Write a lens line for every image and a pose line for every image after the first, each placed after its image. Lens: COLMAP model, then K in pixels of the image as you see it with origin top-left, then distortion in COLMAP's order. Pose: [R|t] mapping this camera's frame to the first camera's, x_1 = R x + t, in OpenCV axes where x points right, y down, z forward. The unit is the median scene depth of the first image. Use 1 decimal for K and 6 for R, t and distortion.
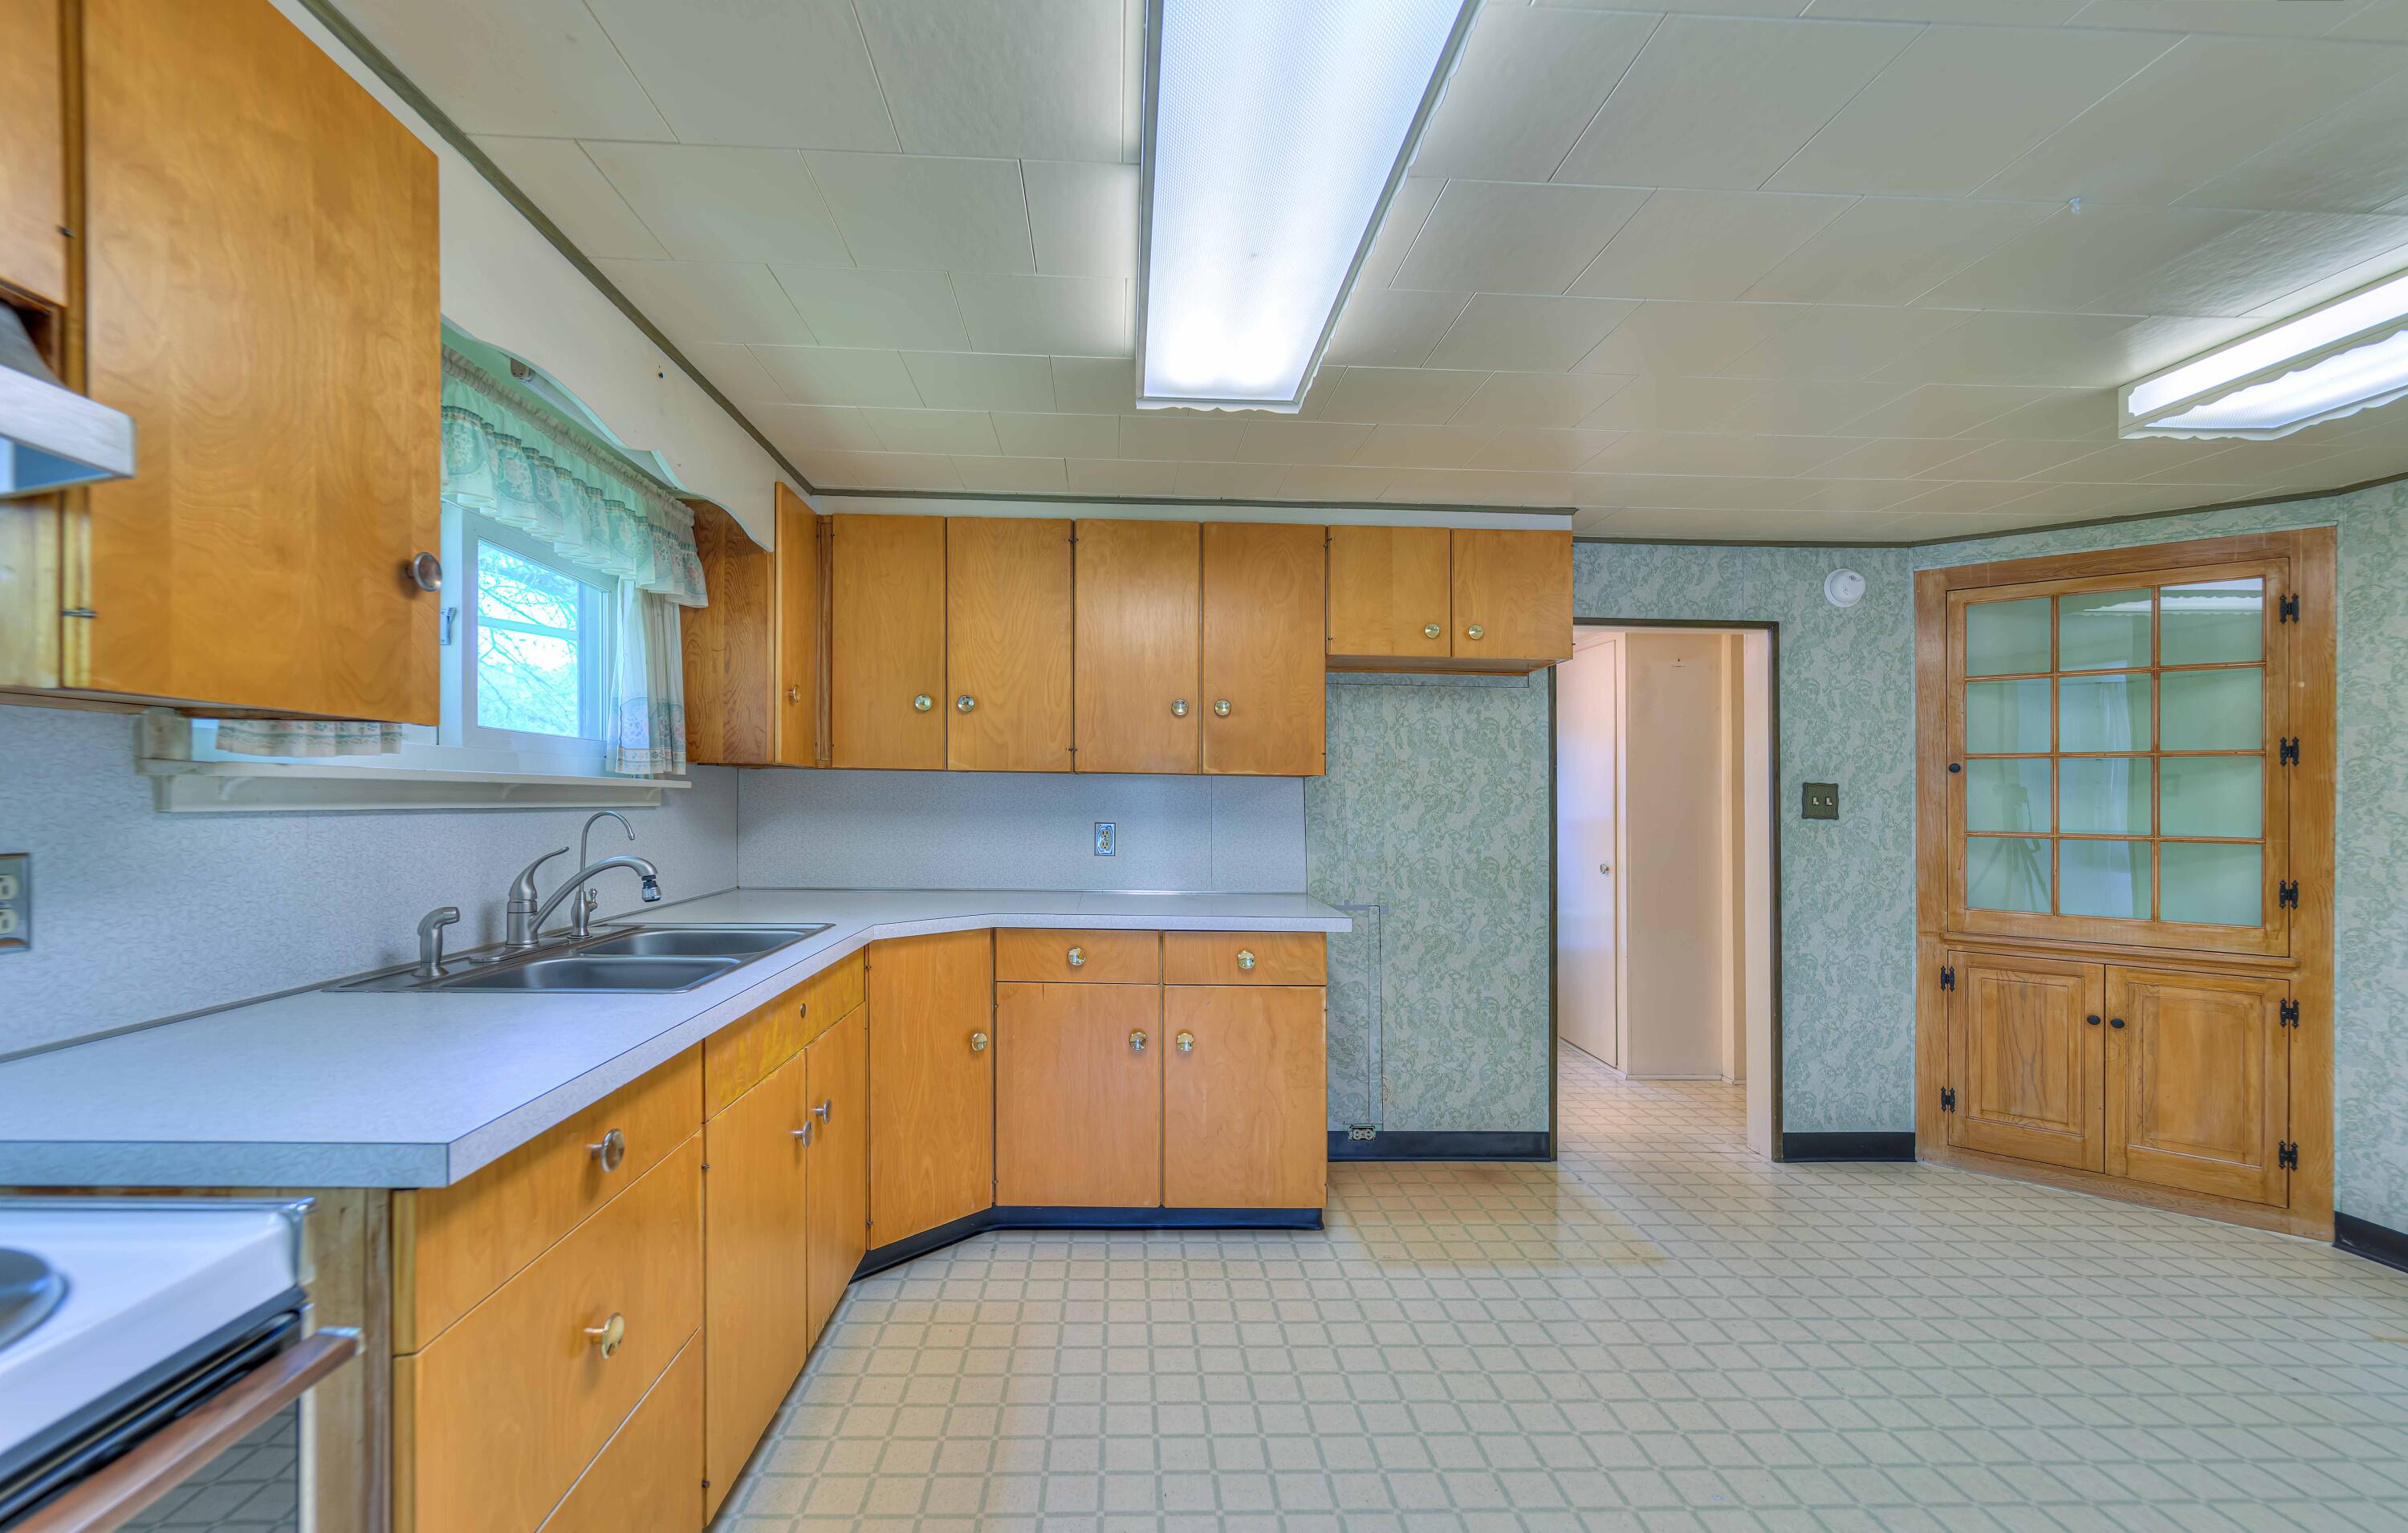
lens RADIAL K [[962.8, 0, 1203.7], [0, 962.8, 796.3], [0, 0, 1]] dist [-0.001257, -0.000330]
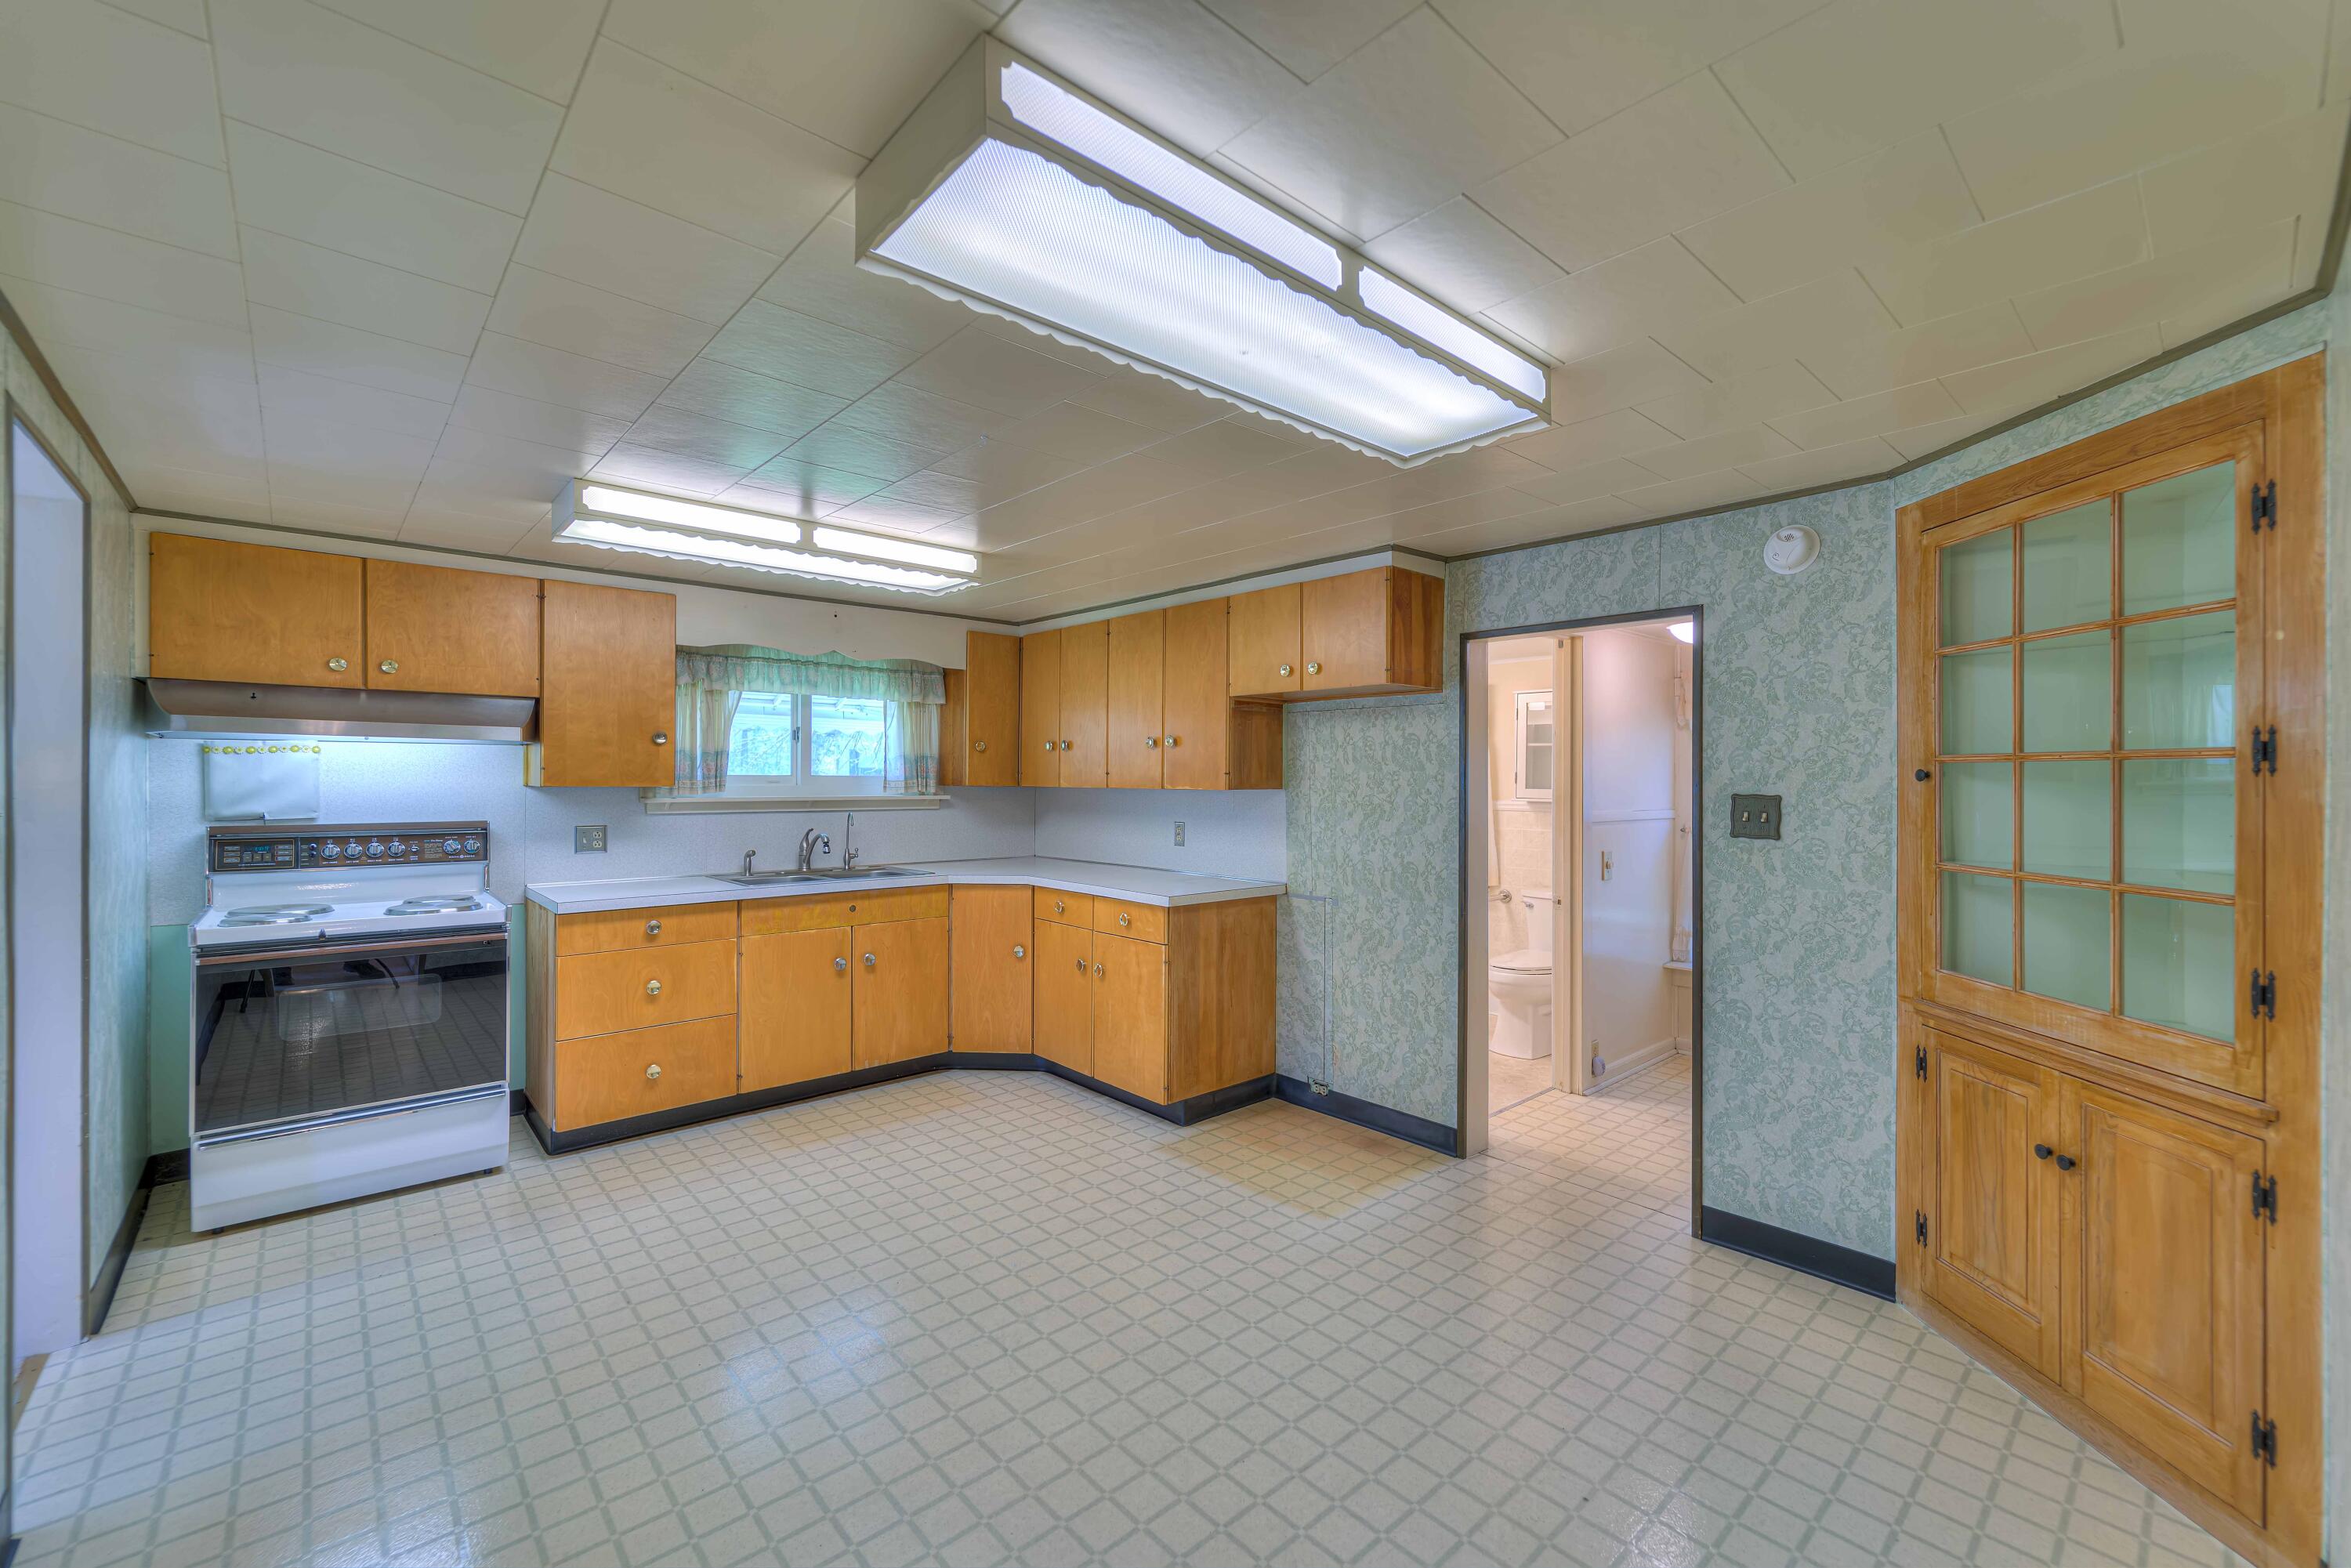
lens RADIAL K [[959.1, 0, 1171.0], [0, 959.1, 787.0], [0, 0, 1]] dist [-0.000638, 0.000312]
pose [[0.648473, -0.003703, -0.761229, 0.945305], [0.006888, 0.999976, 0.001004, -0.024569], [0.761206, -0.005894, 0.648483, 0.093644]]
